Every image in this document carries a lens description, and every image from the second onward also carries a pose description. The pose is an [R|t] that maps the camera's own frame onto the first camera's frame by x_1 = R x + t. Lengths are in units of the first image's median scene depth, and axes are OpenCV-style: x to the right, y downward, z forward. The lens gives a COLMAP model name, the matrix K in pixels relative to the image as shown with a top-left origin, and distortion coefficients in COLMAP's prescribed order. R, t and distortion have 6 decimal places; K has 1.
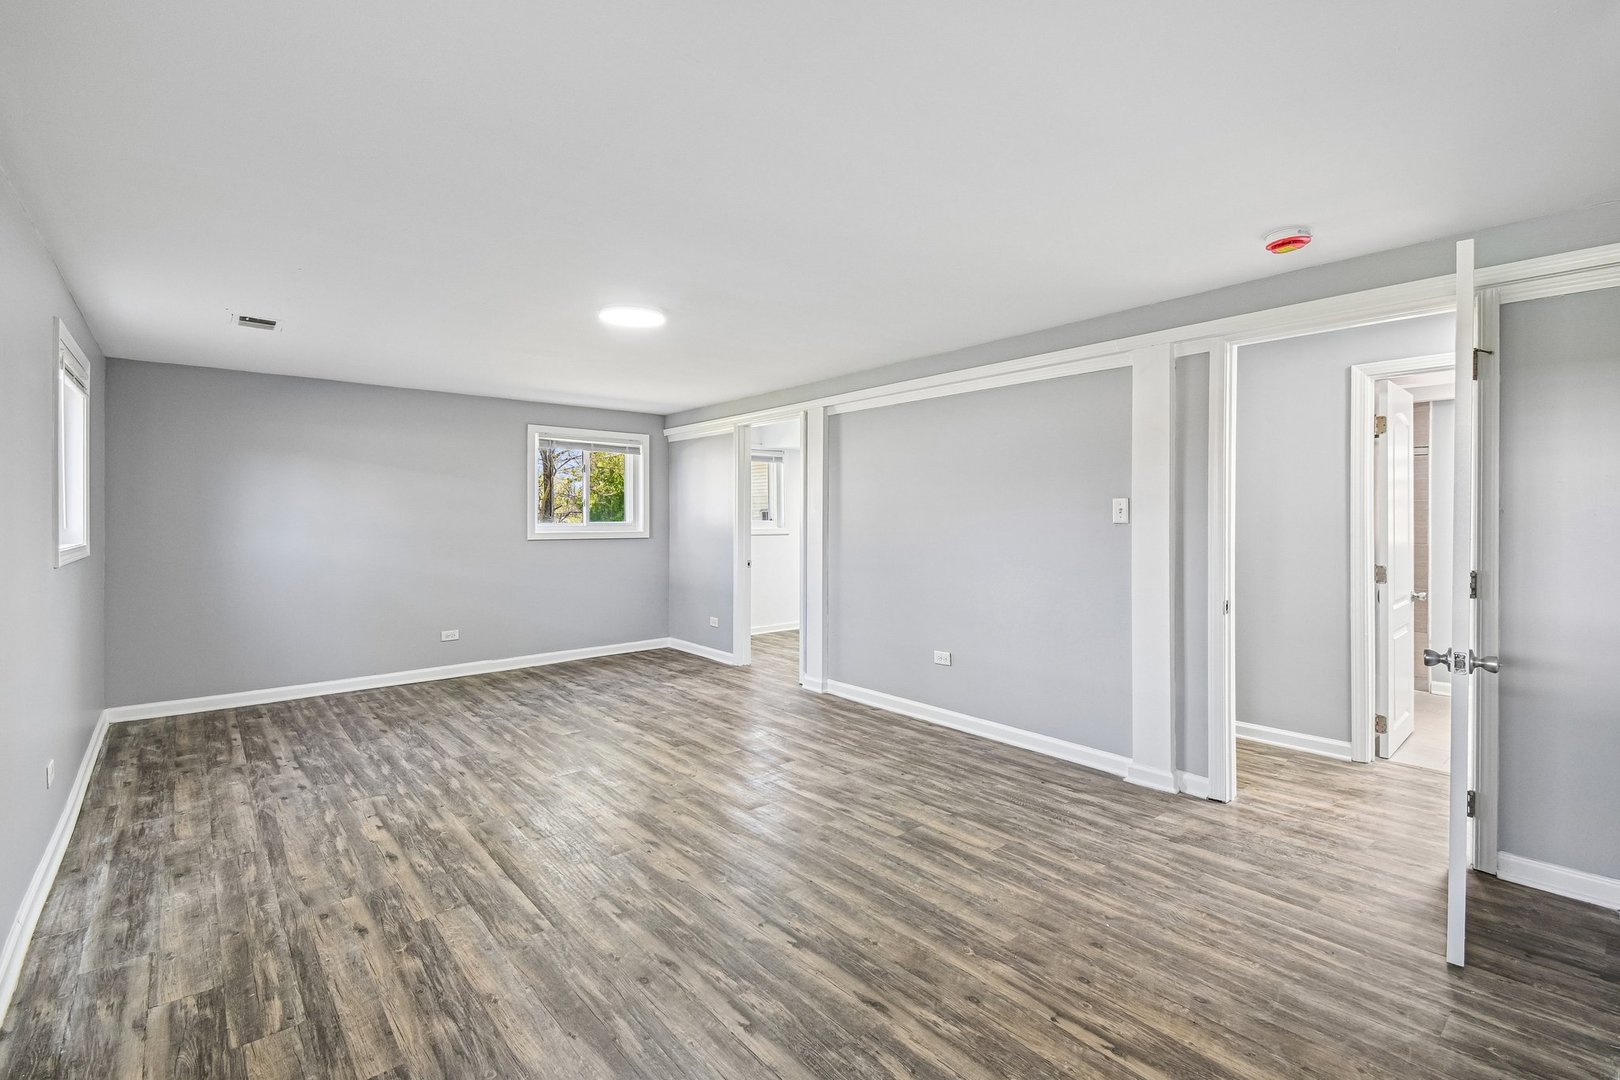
lens RADIAL K [[715.4, 0, 786.8], [0, 715.4, 512.4], [0, 0, 1]] dist [-0.017094, -0.003999]
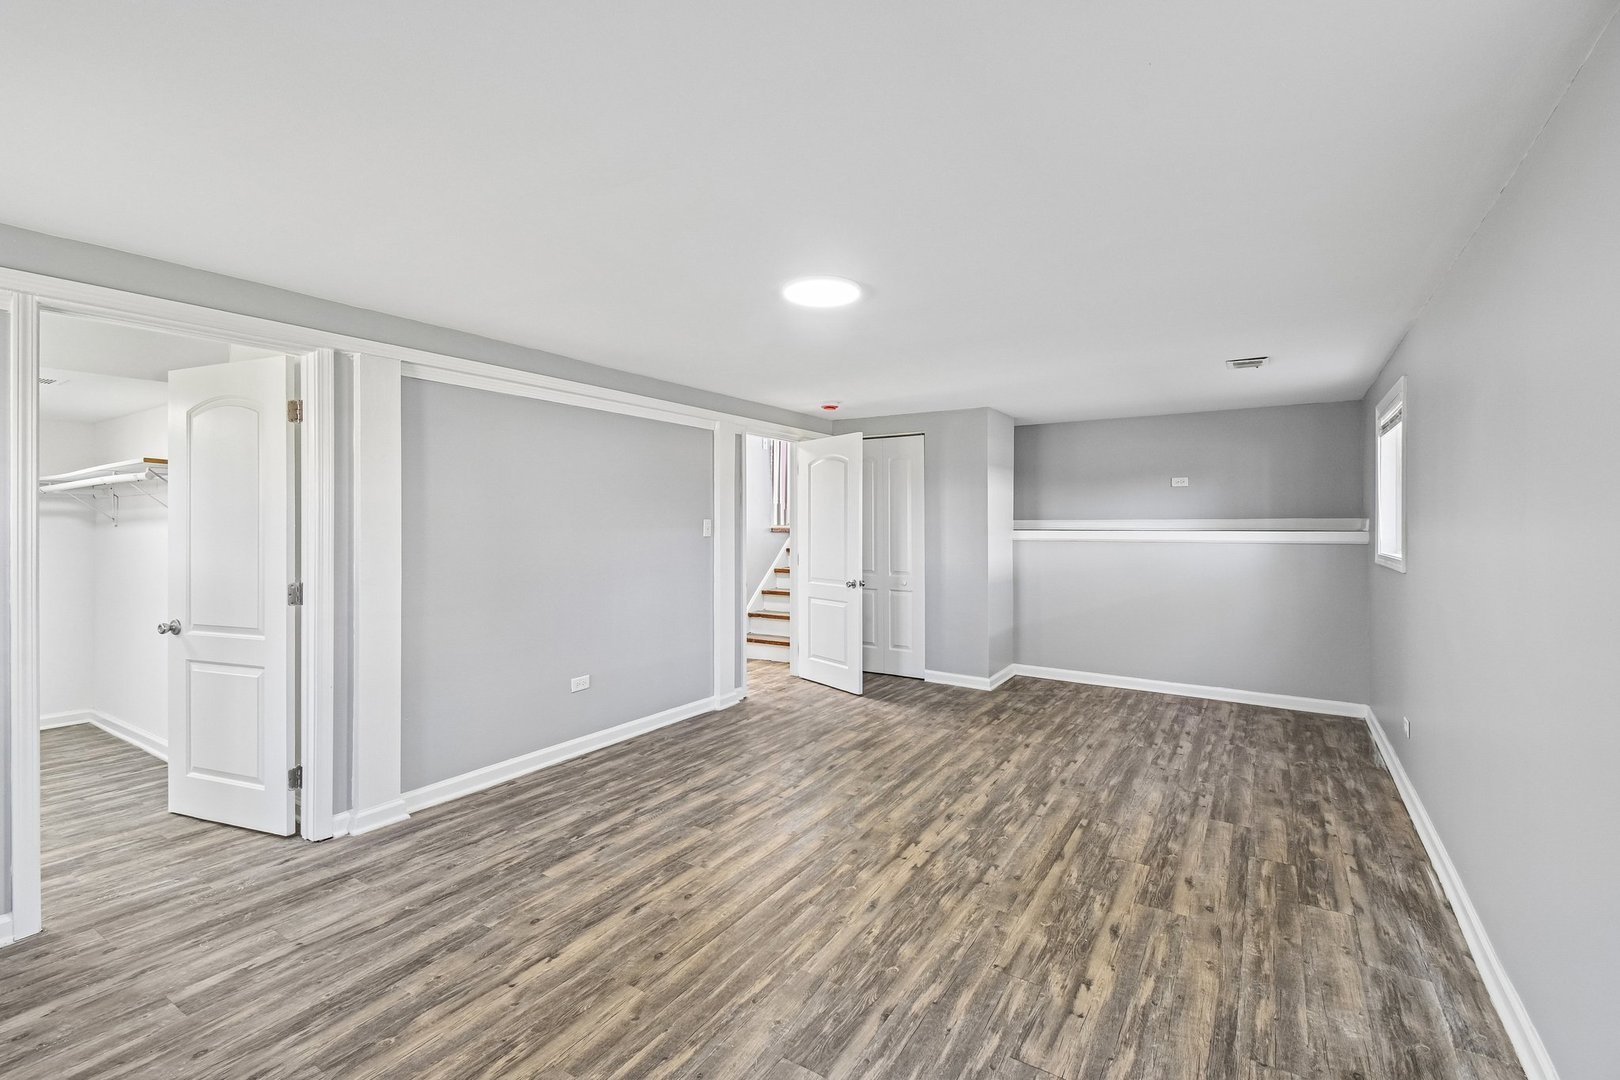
lens RADIAL K [[715.4, 0, 803.8], [0, 715.4, 523.0], [0, 0, 1]] dist [-0.017094, -0.003999]
pose [[-0.287447, -0.007040, 0.957771, -1.350479], [0.007095, 0.999930, 0.009480, -0.035579], [-0.957770, 0.009520, -0.287377, 1.697697]]
